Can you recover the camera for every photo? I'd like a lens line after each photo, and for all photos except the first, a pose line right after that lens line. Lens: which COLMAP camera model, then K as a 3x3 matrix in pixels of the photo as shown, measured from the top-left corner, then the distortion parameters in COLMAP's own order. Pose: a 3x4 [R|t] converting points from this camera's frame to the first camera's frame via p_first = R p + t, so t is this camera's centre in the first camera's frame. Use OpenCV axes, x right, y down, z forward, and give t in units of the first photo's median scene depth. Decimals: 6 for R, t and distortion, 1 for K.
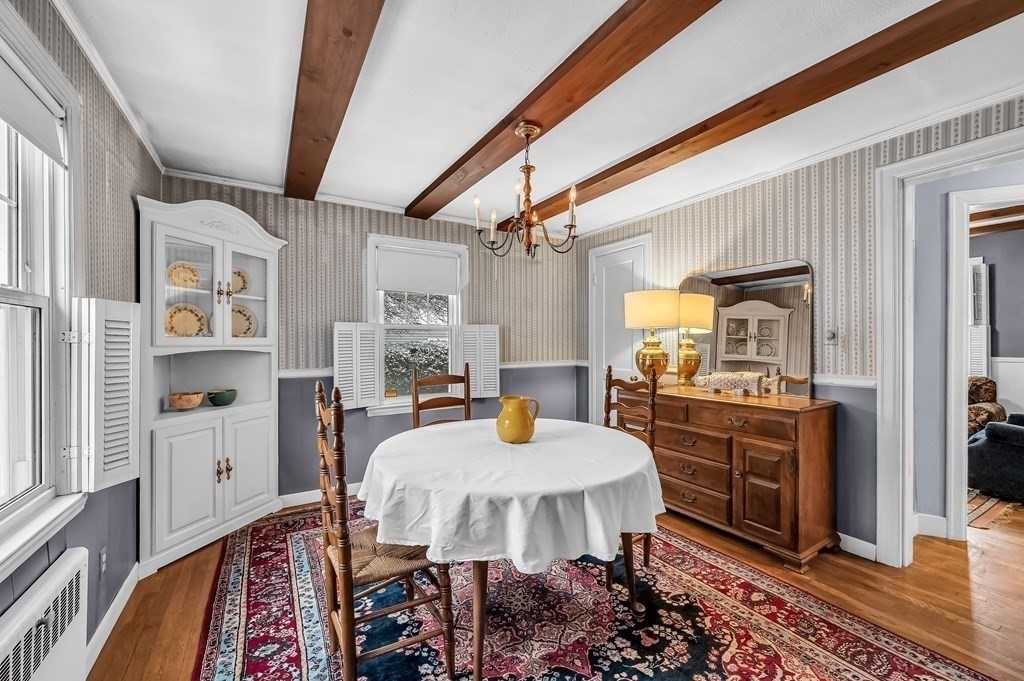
lens RADIAL K [[410.1, 0, 509.2], [0, 410.1, 340.0], [0, 0, 1]] dist [-0.000262, -0.000021]
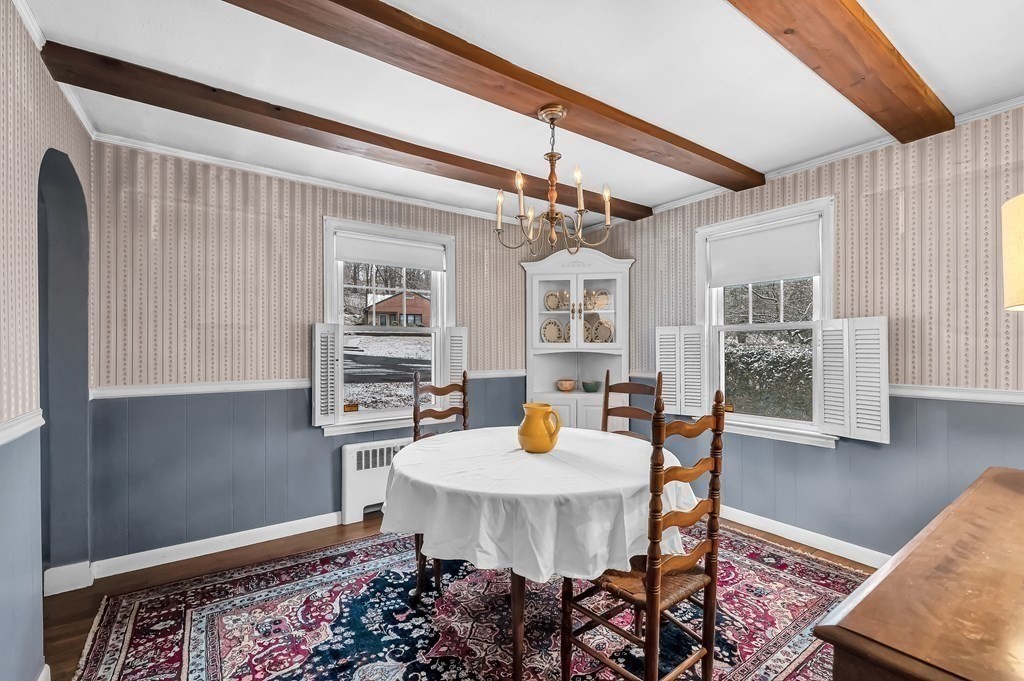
lens RADIAL K [[444.0, 0, 515.5], [0, 444.0, 346.4], [0, 0, 1]] dist [-0.001755, -0.000216]
pose [[0.081816, 0.002770, -0.996644, 0.745566], [0.007941, 0.999963, 0.003431, -0.001620], [0.996616, -0.008195, 0.081791, 0.615982]]
